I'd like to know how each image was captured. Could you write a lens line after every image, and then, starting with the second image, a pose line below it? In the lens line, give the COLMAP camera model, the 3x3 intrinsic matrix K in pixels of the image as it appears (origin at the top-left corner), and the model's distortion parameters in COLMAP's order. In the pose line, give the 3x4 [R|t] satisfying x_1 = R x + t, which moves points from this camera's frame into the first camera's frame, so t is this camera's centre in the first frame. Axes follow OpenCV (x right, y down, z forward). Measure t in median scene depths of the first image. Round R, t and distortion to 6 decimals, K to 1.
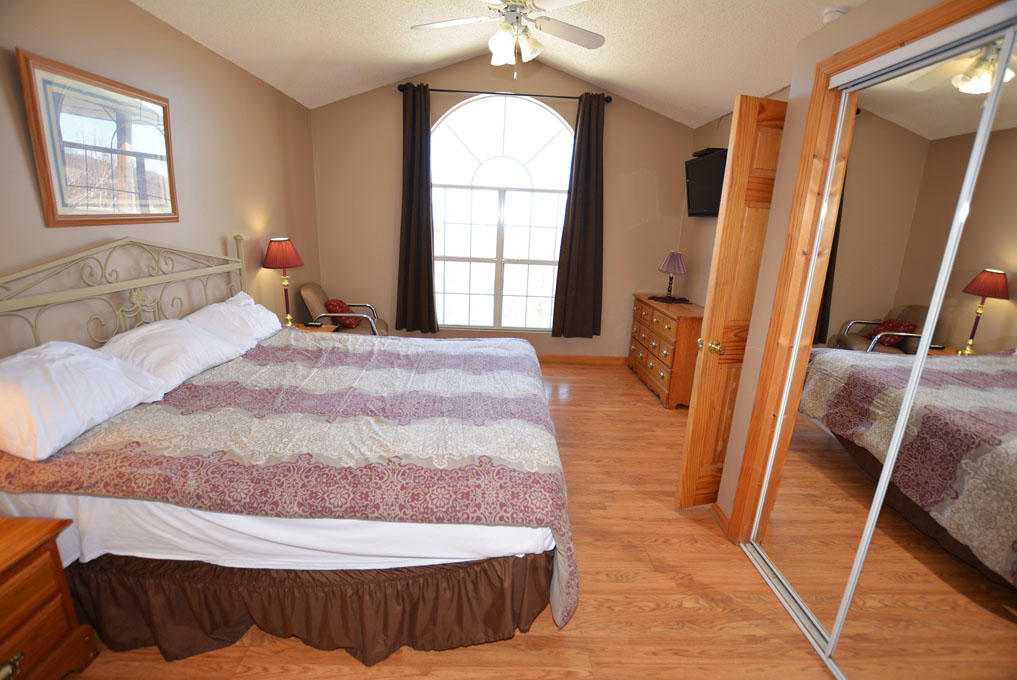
lens RADIAL K [[449.1, 0, 509.3], [0, 449.1, 338.3], [0, 0, 1]] dist [-0.031624, 0.004049]
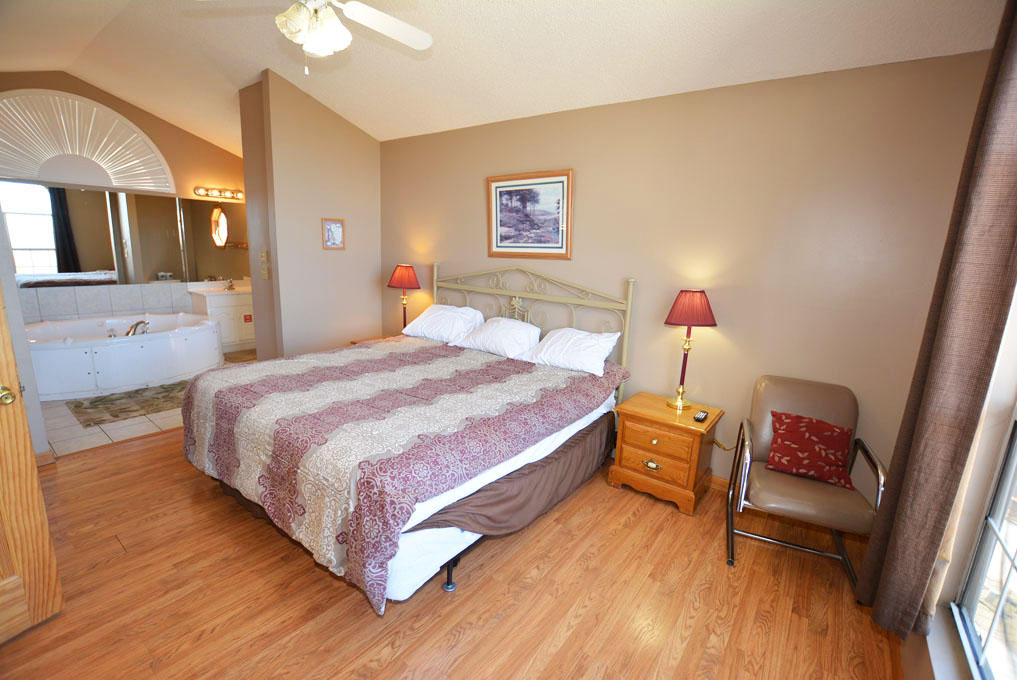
lens RADIAL K [[449.1, 0, 508.6], [0, 449.1, 338.0], [0, 0, 1]] dist [-0.031624, 0.004049]
pose [[-0.604648, 0.090742, -0.791307, 0.481576], [-0.267703, 0.912541, 0.309199, -0.467118], [0.750157, 0.398792, -0.527474, 1.858647]]
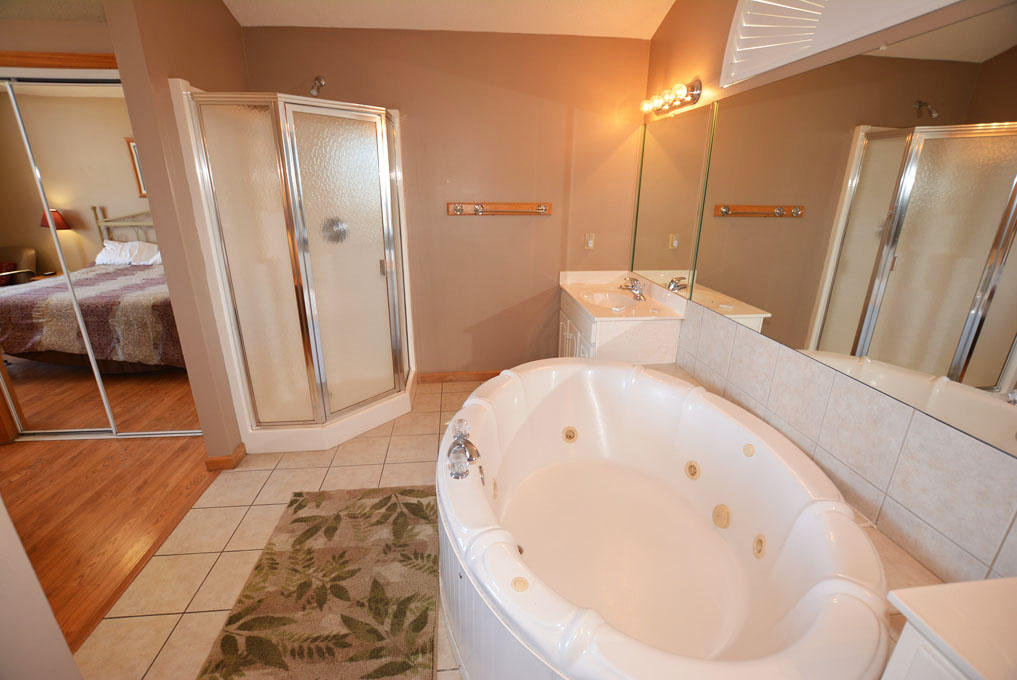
lens RADIAL K [[449.1, 0, 511.8], [0, 449.1, 341.9], [0, 0, 1]] dist [-0.031624, 0.004049]
pose [[-0.085240, -0.367193, 0.926231, -0.662385], [0.246797, 0.892864, 0.376677, 0.092961], [-0.965311, 0.260699, 0.014514, -0.487800]]
